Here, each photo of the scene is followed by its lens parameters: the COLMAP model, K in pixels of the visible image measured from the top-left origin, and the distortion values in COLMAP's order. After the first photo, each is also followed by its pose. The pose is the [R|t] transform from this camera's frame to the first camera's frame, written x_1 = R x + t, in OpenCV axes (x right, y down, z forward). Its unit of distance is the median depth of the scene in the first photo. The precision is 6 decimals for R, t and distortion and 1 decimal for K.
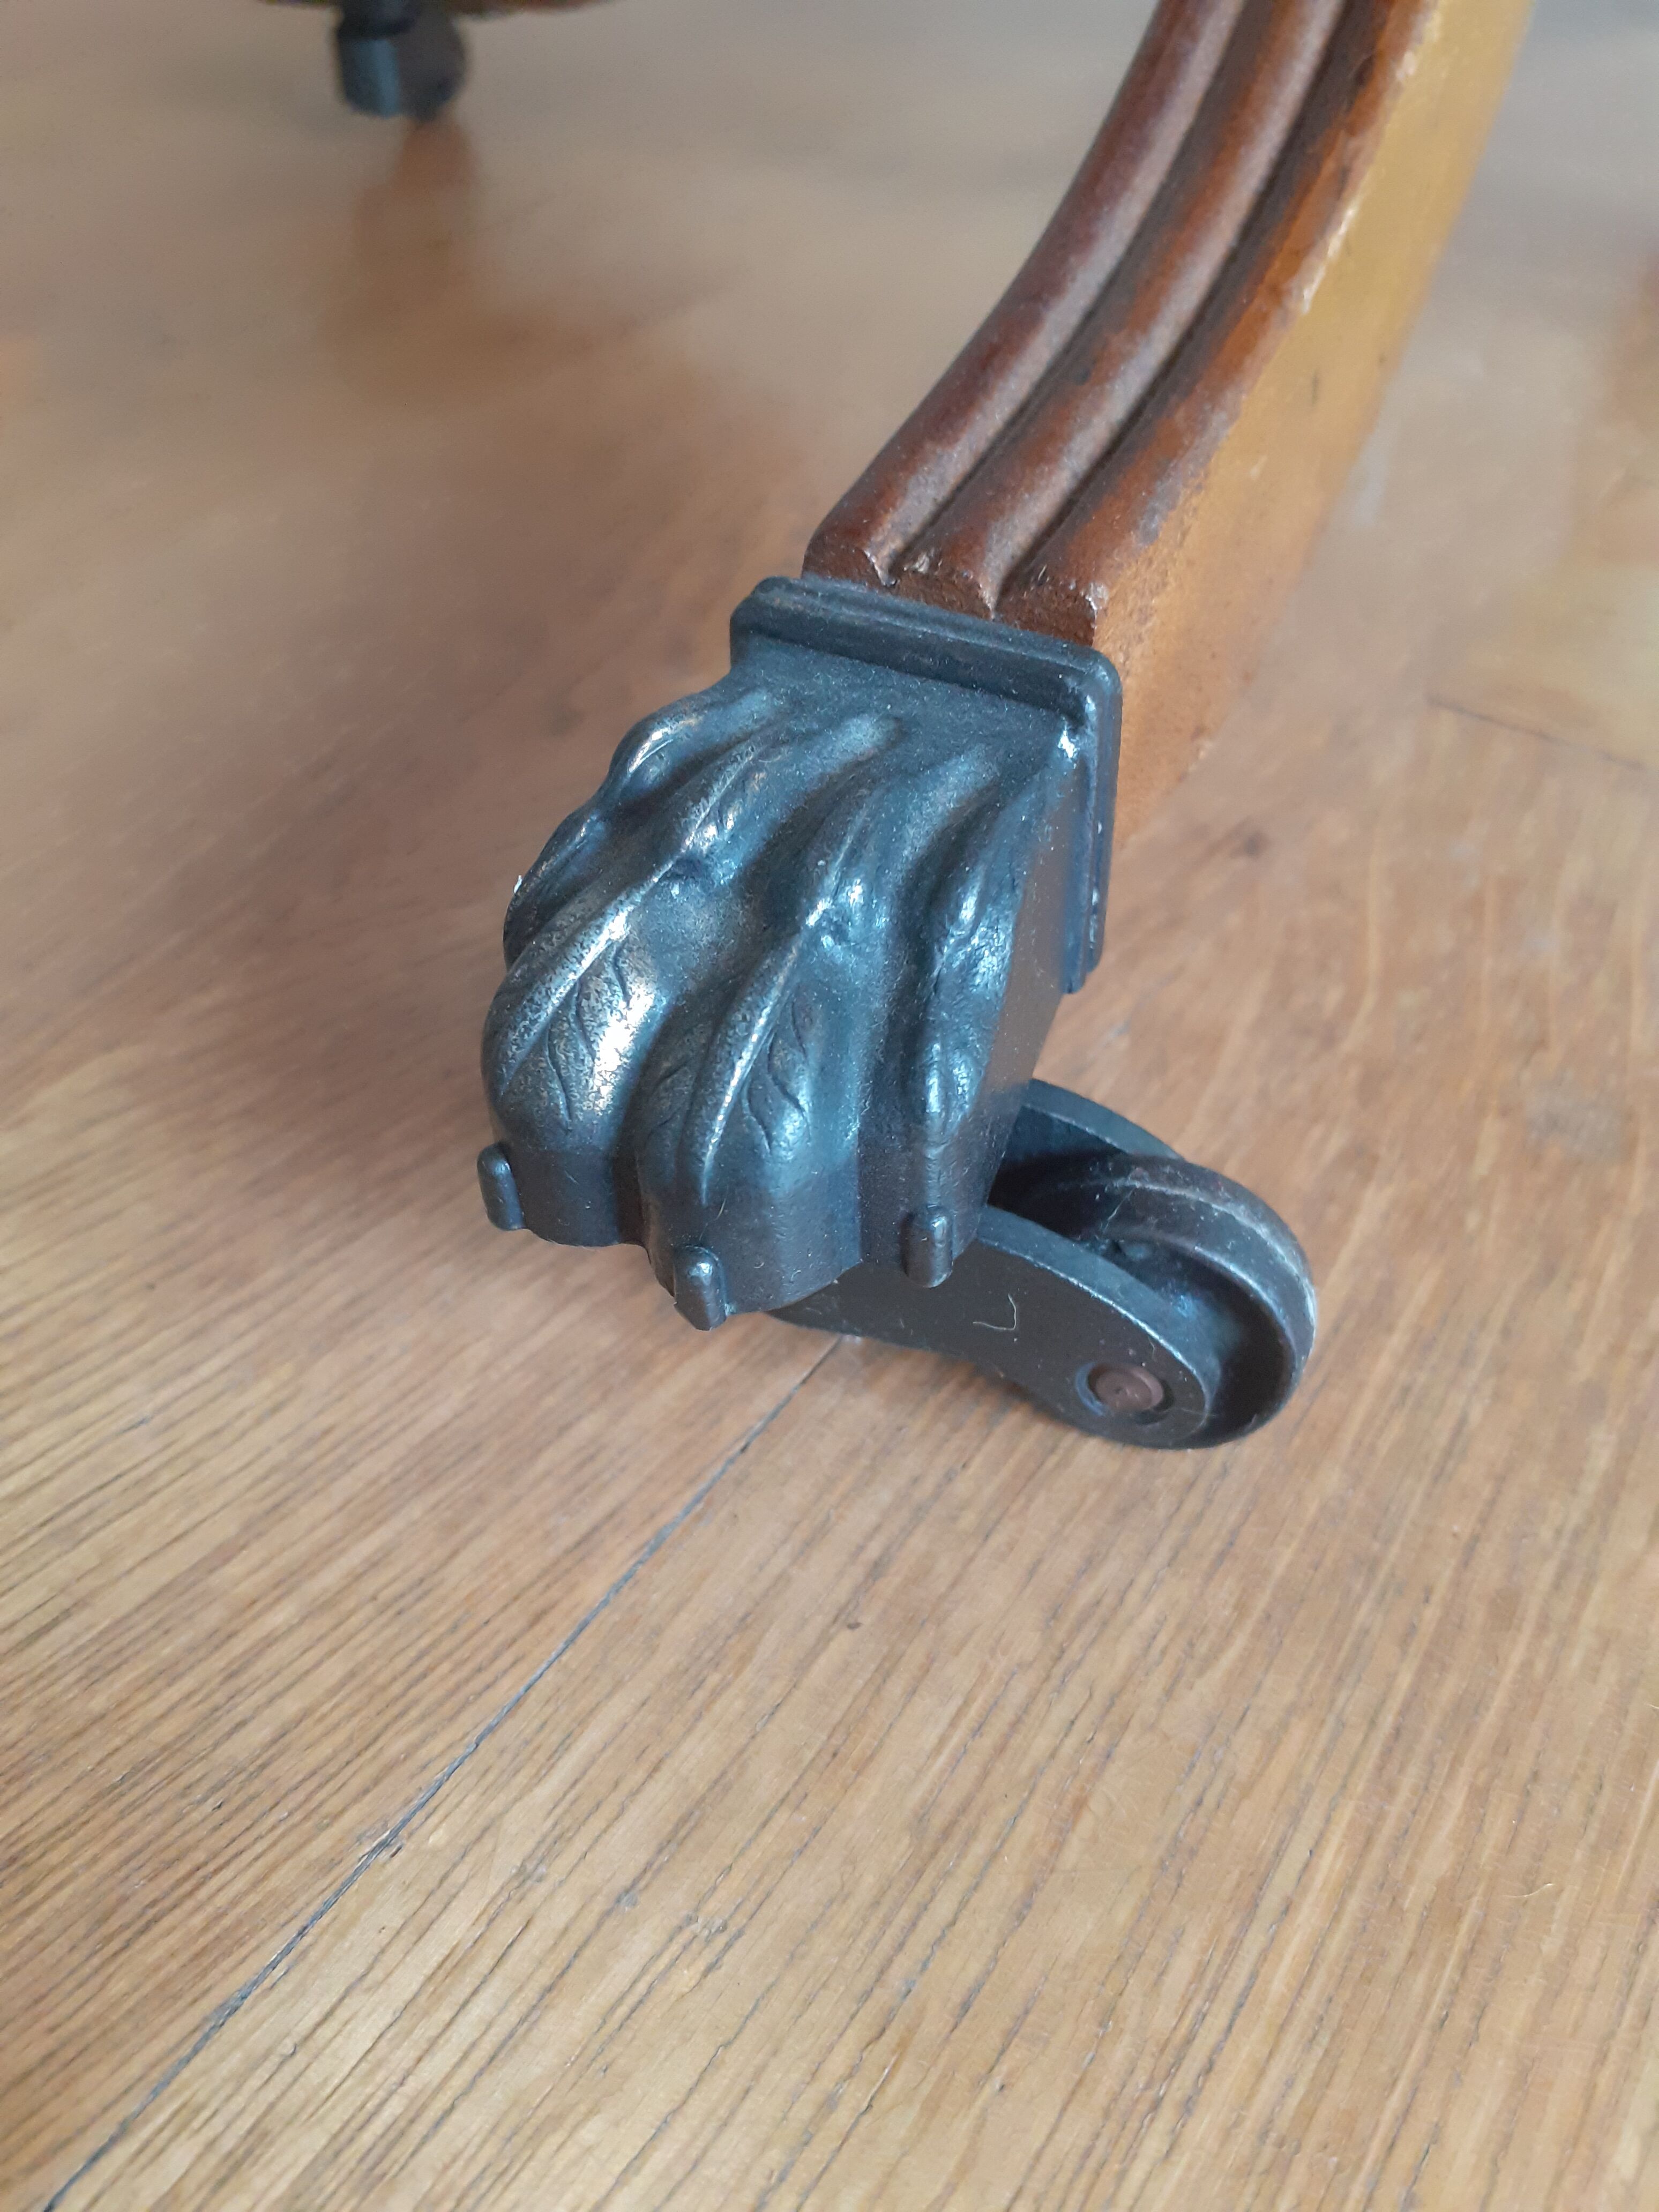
lens RADIAL K [[1778.4, 0, 820.1], [0, 1778.4, 1110.9], [0, 0, 1]] dist [0.003344, -0.001236]
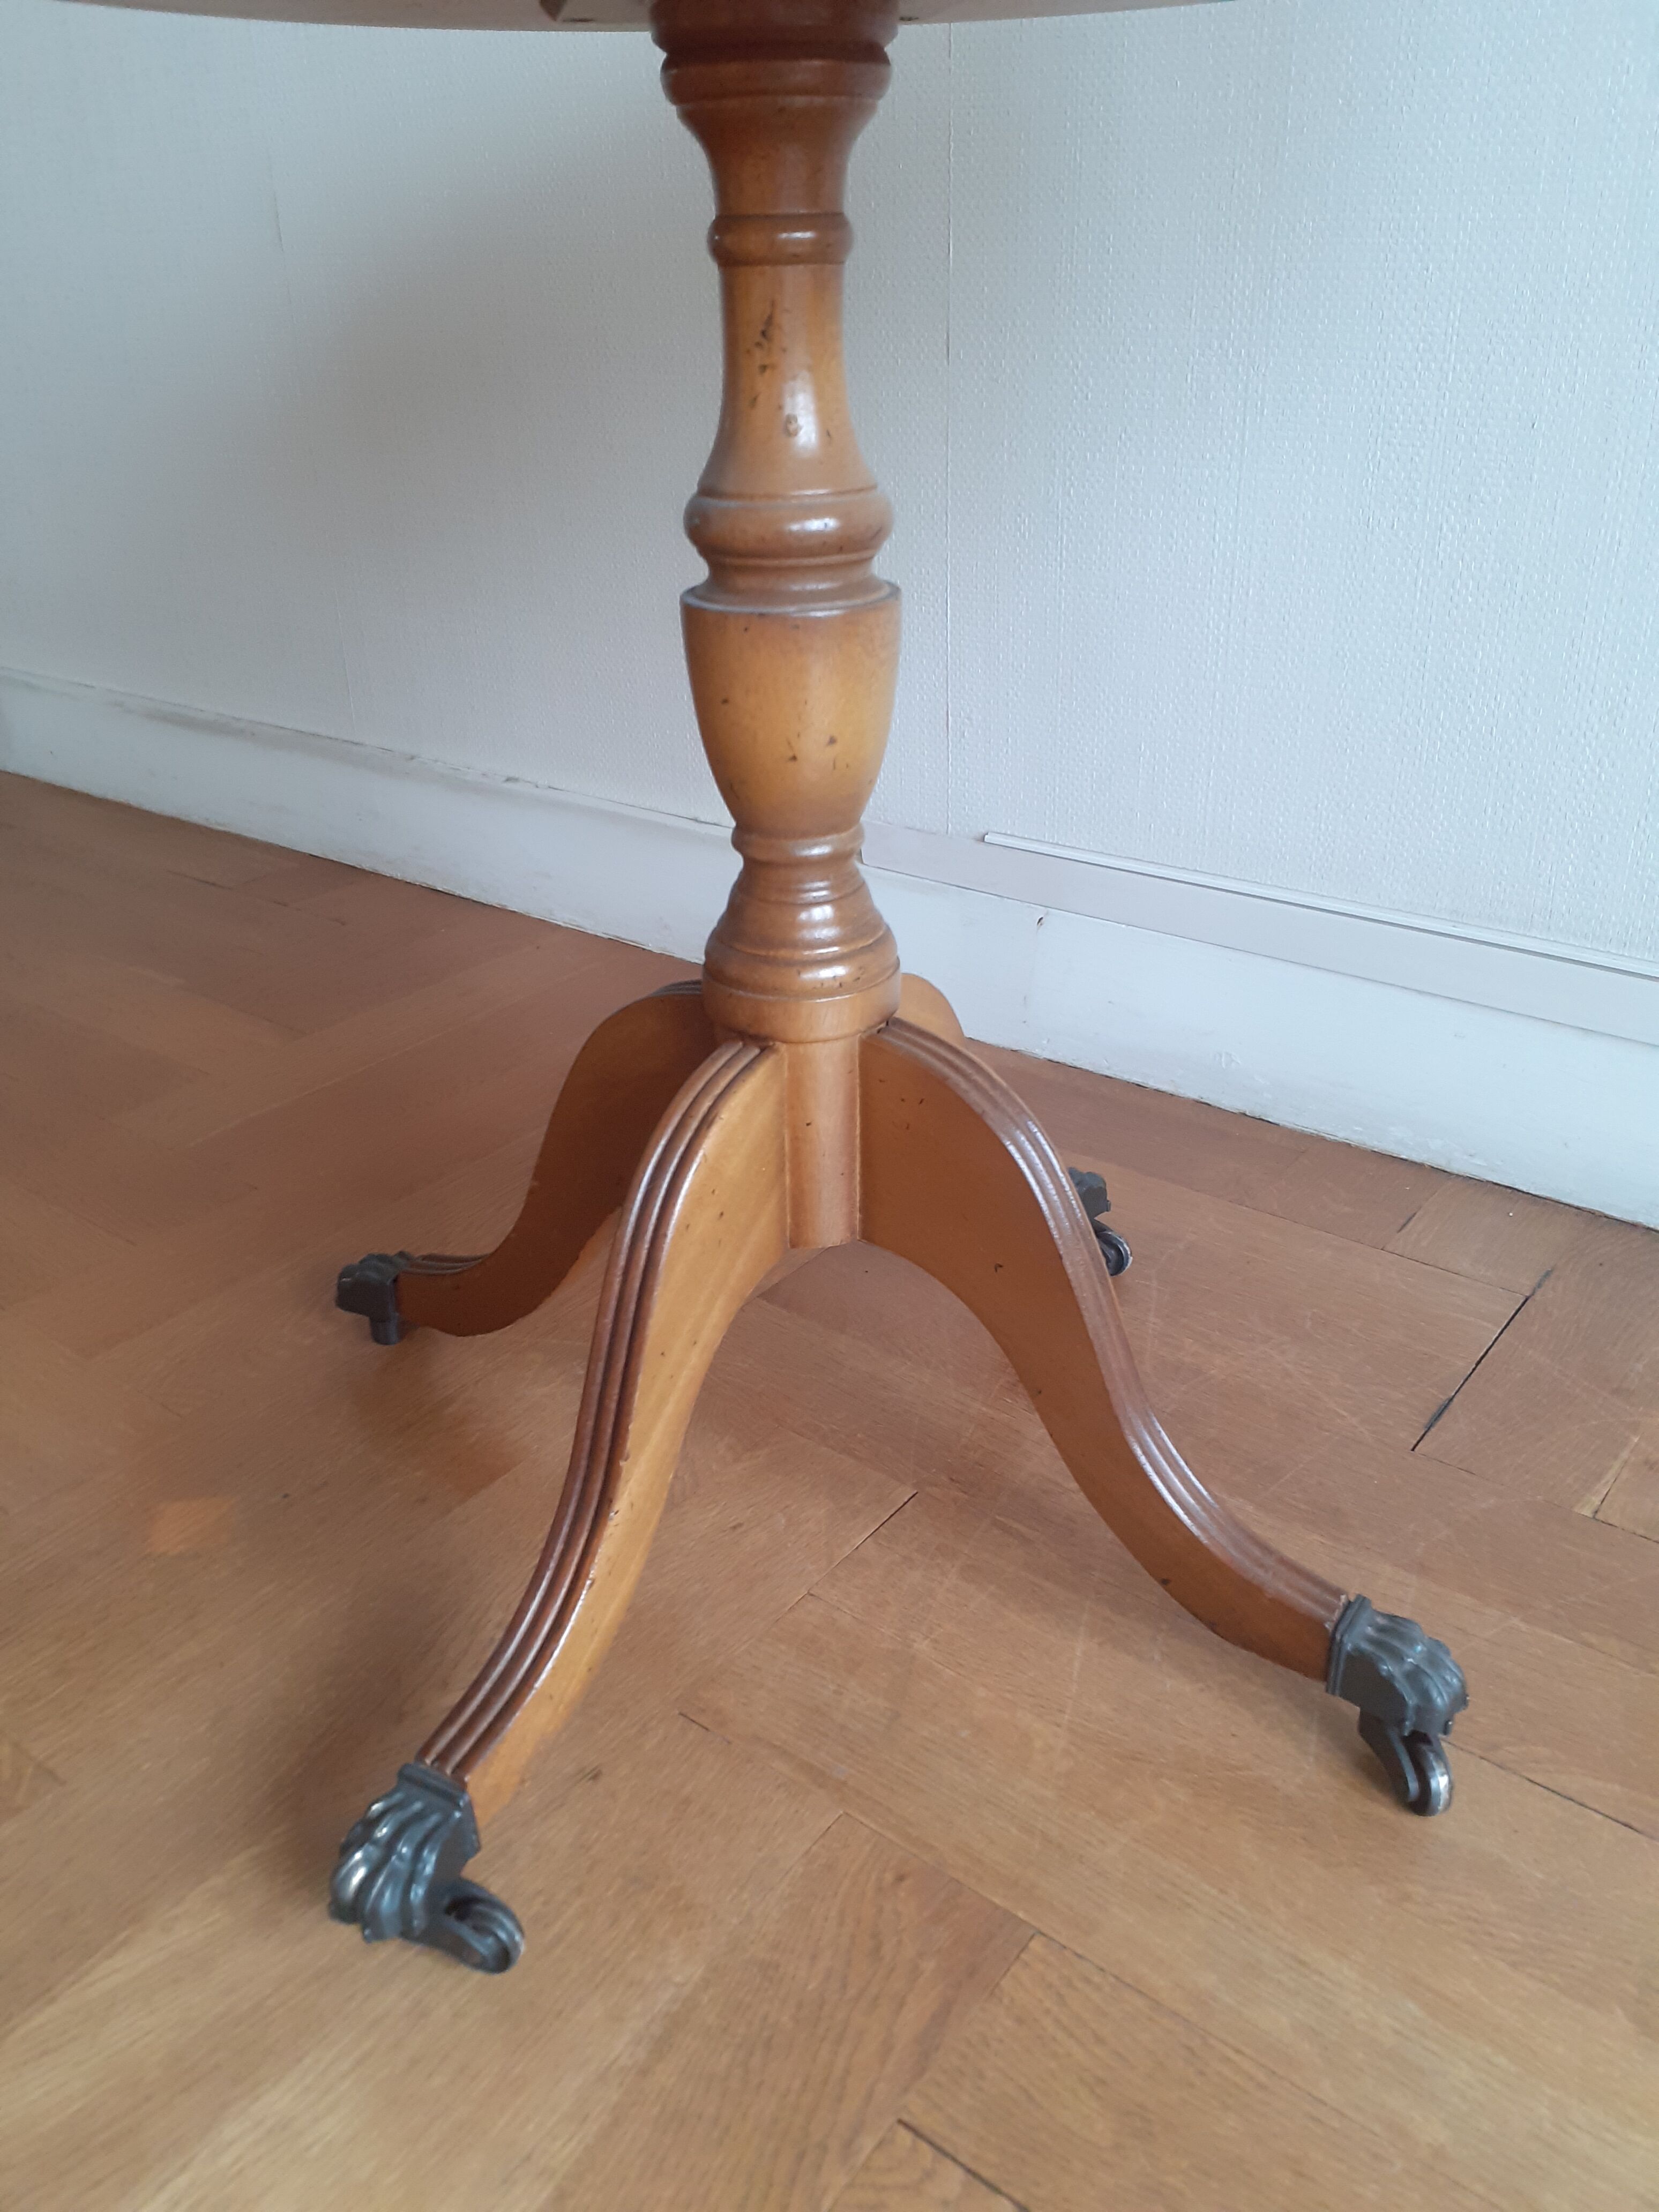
lens RADIAL K [[1778.4, 0, 842.5], [0, 1778.4, 1116.1], [0, 0, 1]] dist [0.003344, -0.001236]
pose [[0.999205, -0.002319, -0.039797, 1.285766], [-0.008613, 0.962167, -0.272324, -0.667404], [0.038923, 0.272450, 0.961382, -3.830617]]
